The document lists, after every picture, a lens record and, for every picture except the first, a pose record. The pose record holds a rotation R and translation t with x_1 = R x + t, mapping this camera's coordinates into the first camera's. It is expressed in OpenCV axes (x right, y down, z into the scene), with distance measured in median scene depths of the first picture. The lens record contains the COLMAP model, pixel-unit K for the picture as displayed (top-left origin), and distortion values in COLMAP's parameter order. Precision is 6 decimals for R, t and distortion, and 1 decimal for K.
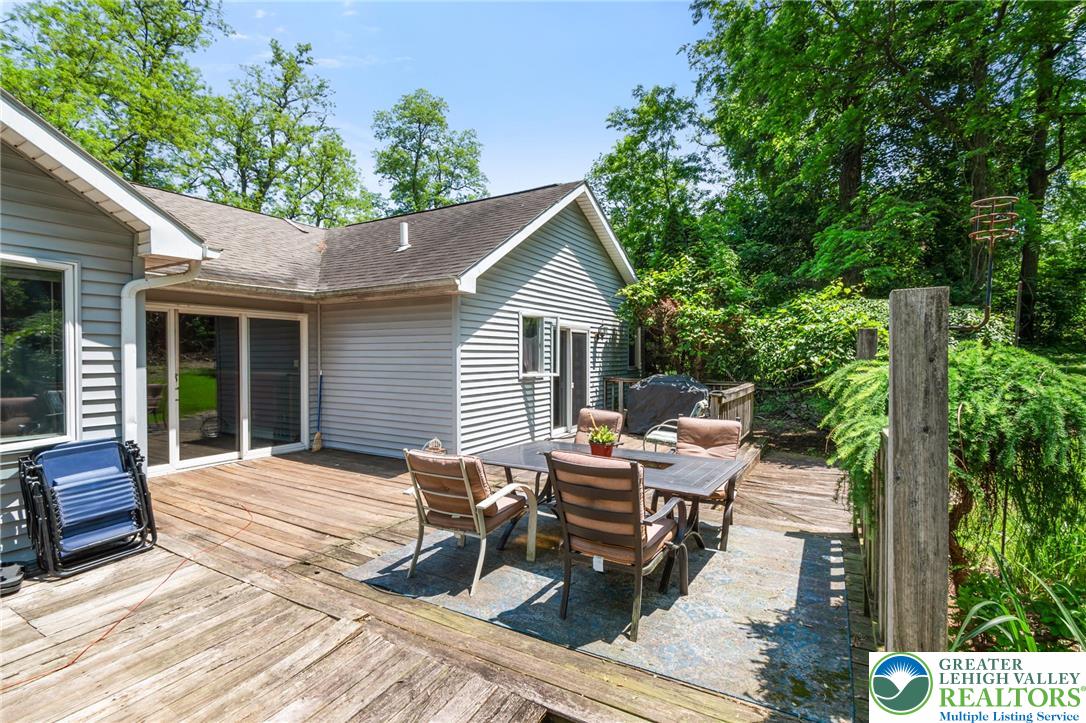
lens RADIAL K [[489.7, 0, 572.2], [0, 489.7, 358.9], [0, 0, 1]] dist [0.002783, 0.000045]
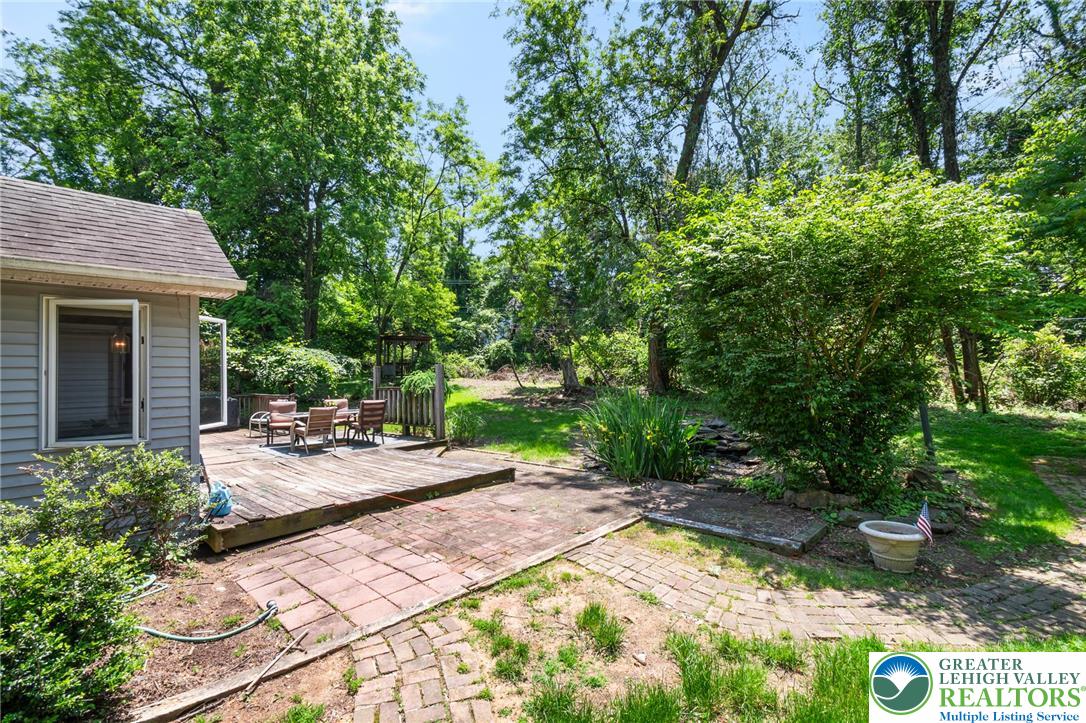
lens RADIAL K [[470.1, 0, 543.1], [0, 470.1, 364.6], [0, 0, 1]] dist [0.000385, -0.000079]
pose [[0.247022, 0.019014, 0.968823, -0.952858], [0.022728, 0.999419, -0.025410, 0.011411], [-0.968743, 0.028296, 0.246446, -0.356620]]
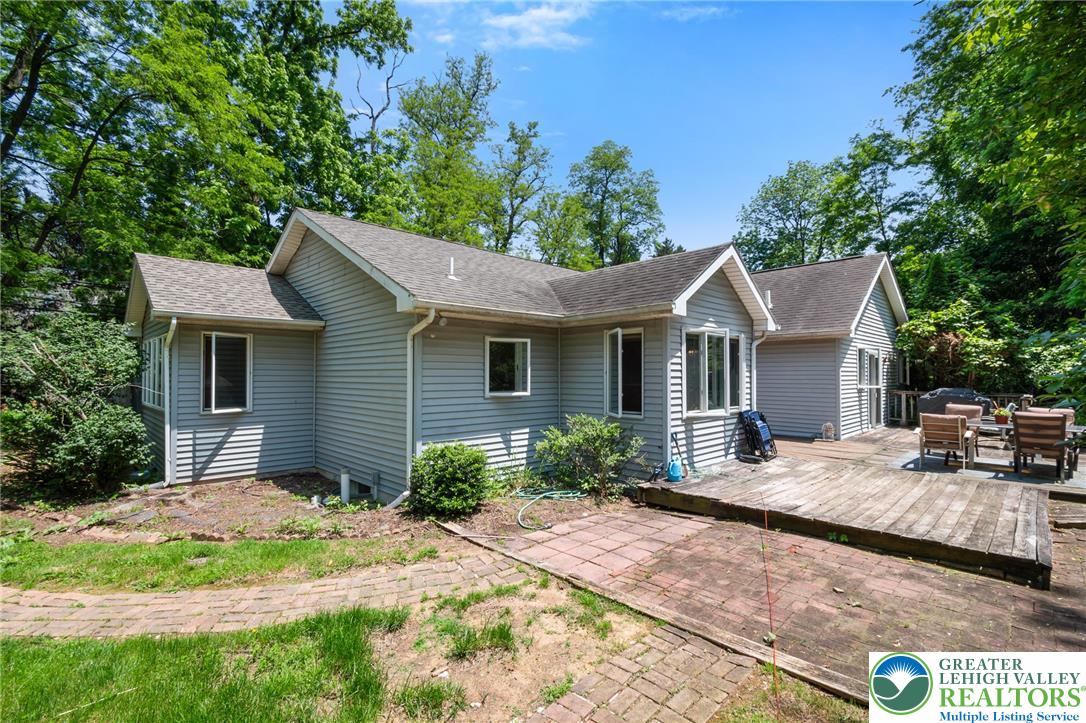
lens RADIAL K [[495.1, 0, 571.2], [0, 495.1, 369.0], [0, 0, 1]] dist [0.002558, 0.000040]
pose [[0.967383, -0.000504, -0.253319, -0.490955], [-0.003909, 0.999849, -0.016917, 0.005991], [0.253289, 0.017355, 0.967235, -0.618850]]
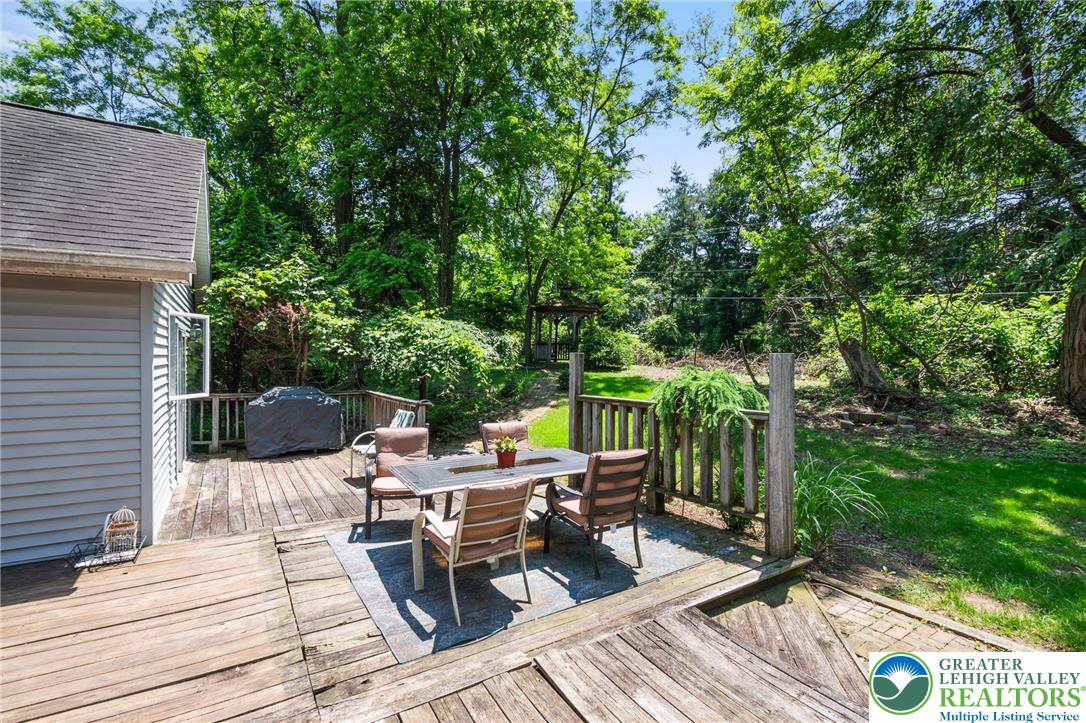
lens RADIAL K [[494.9, 0, 542.1], [0, 494.9, 359.4], [0, 0, 1]] dist [0.002454, -0.000142]
pose [[0.486176, -0.001281, 0.873860, -0.390228], [0.000217, 0.999999, 0.001345, -0.020347], [-0.873861, -0.000465, 0.486176, 0.149725]]
